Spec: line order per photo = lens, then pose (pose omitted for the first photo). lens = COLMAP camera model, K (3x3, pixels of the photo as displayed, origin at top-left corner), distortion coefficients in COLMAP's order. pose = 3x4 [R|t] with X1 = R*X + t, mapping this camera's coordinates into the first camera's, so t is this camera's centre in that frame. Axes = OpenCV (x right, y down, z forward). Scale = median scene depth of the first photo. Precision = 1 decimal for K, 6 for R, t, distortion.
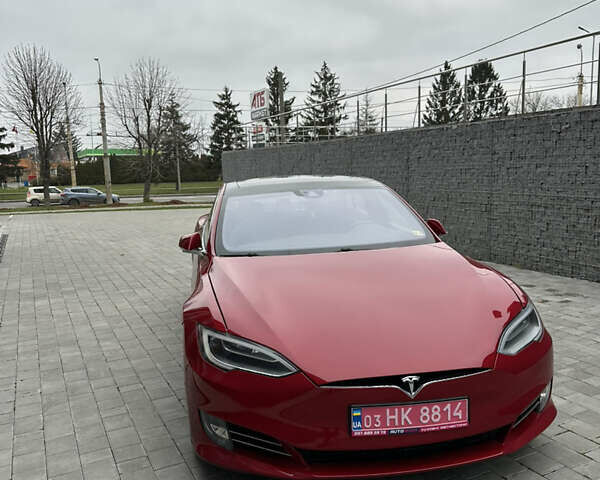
lens RADIAL K [[551.0, 0, 297.9], [0, 551.0, 246.4], [0, 0, 1]] dist [0.162923, -0.327200]
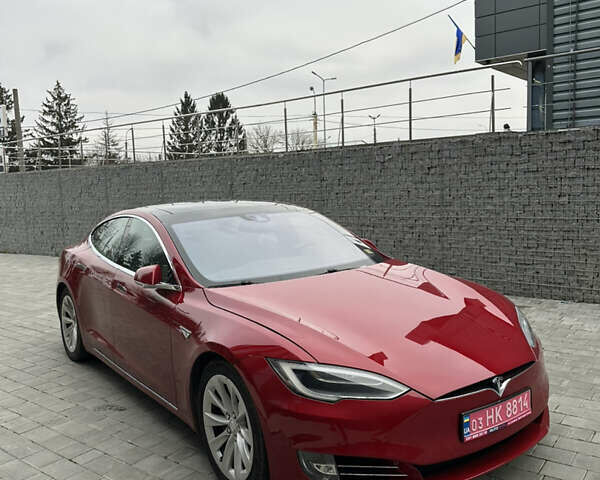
lens RADIAL K [[550.6, 0, 300.0], [0, 550.6, 240.0], [0, 0, 1]] dist [0.153889, -0.289280]
pose [[0.895515, -0.045174, 0.442732, -0.146009], [0.070496, 0.996673, -0.040897, -0.004618], [-0.439412, 0.067835, 0.895721, 0.036920]]
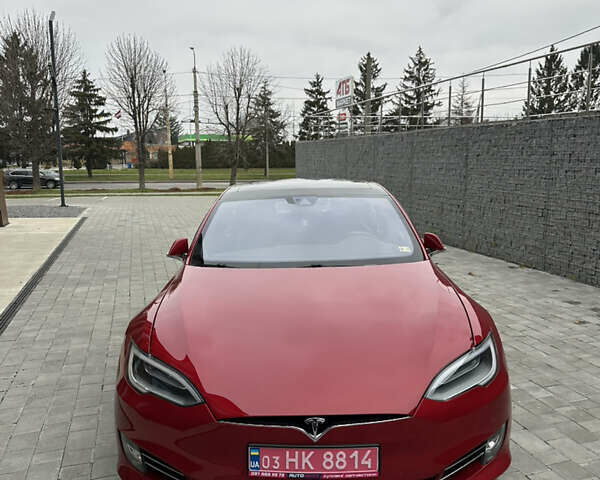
lens RADIAL K [[550.6, 0, 300.0], [0, 550.6, 240.0], [0, 0, 1]] dist [0.153889, -0.289280]
pose [[0.986886, 0.044632, -0.155123, 0.071978], [-0.042589, 0.998957, 0.016470, -0.018476], [0.155697, -0.009648, 0.987758, 0.017810]]
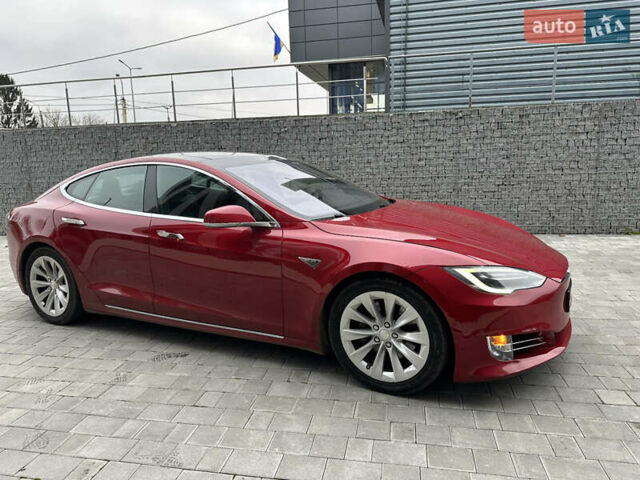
lens RADIAL K [[443.8, 0, 320.0], [0, 443.8, 240.0], [0, 0, 1]] dist [0.096424, -0.125304]
pose [[0.598482, -0.125190, 0.791294, -0.271066], [0.123394, 0.990333, 0.063353, 0.001187], [-0.791576, 0.059726, 0.608144, 0.182429]]
